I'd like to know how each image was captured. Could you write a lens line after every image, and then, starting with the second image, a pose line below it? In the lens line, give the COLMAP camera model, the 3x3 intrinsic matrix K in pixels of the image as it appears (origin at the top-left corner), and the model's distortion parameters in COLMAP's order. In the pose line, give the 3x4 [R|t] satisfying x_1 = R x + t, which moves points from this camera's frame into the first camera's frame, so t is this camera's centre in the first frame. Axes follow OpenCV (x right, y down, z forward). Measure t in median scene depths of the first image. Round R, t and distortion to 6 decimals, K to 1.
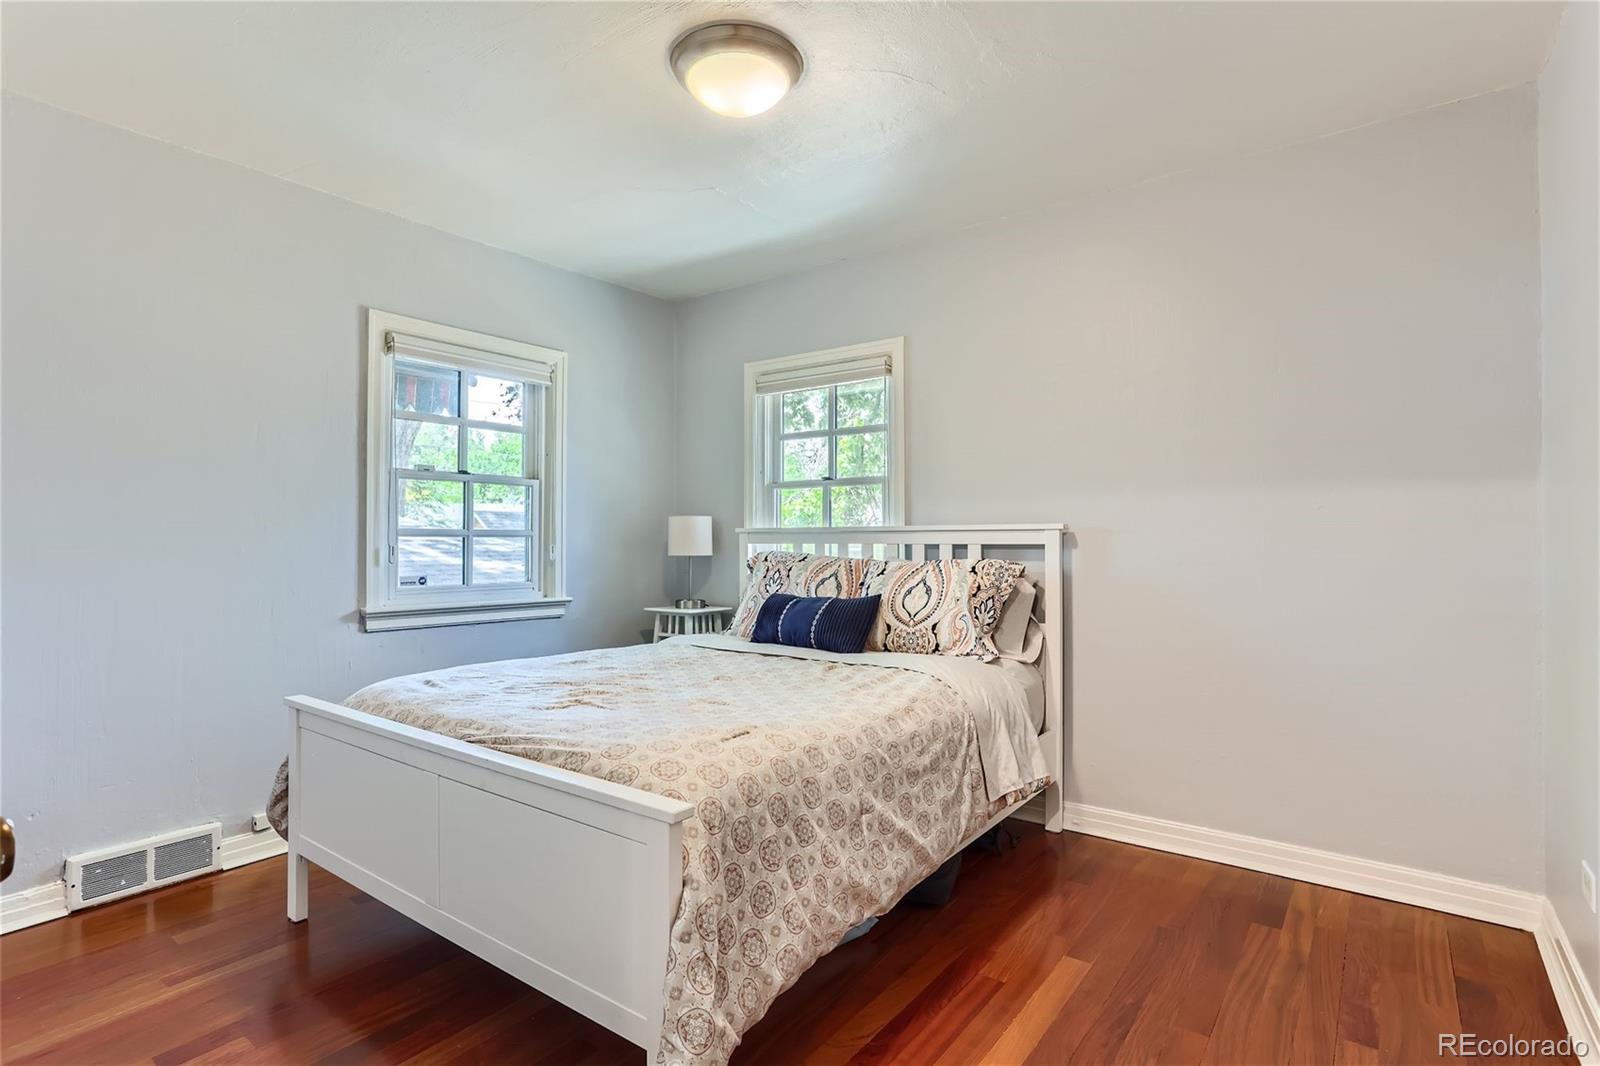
lens RADIAL K [[785.0, 0, 800.2], [0, 785.0, 533.8], [0, 0, 1]] dist [-0.009373, 0.001409]
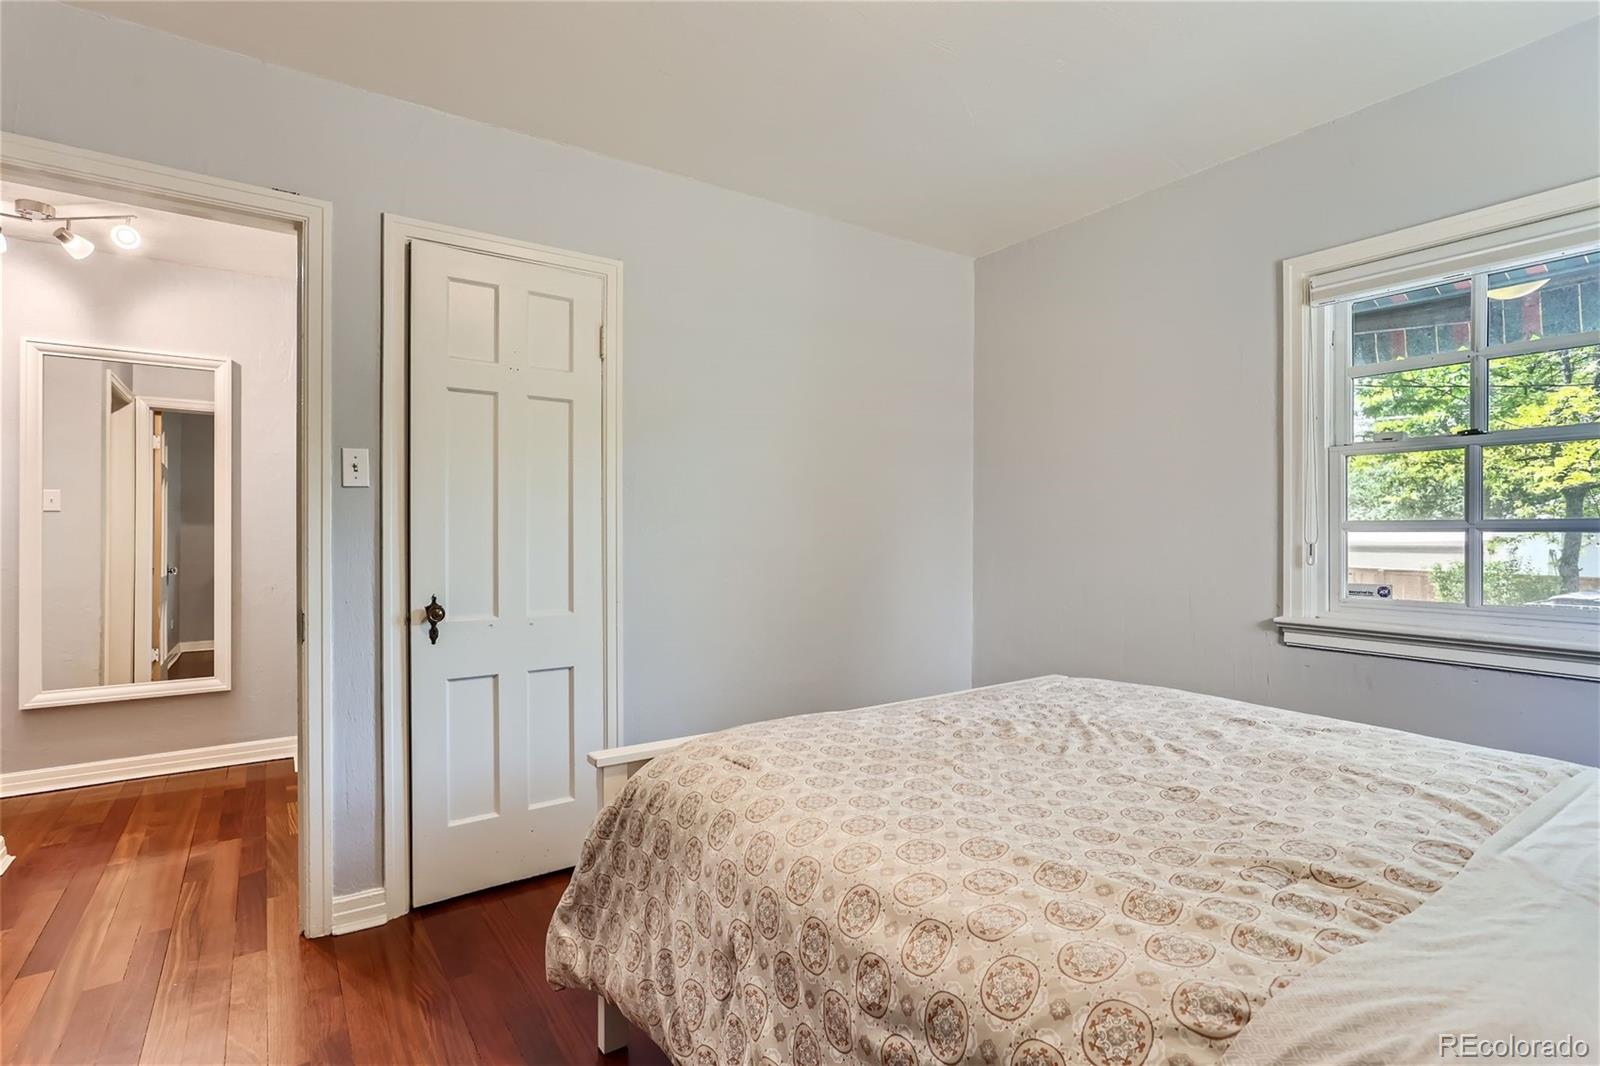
lens RADIAL K [[785.0, 0, 800.1], [0, 785.0, 535.5], [0, 0, 1]] dist [-0.009373, 0.001409]
pose [[-0.317686, -0.002736, -0.948192, 0.408221], [0.007283, 0.999959, -0.005326, 0.007914], [0.948168, -0.008598, -0.317653, 0.765658]]
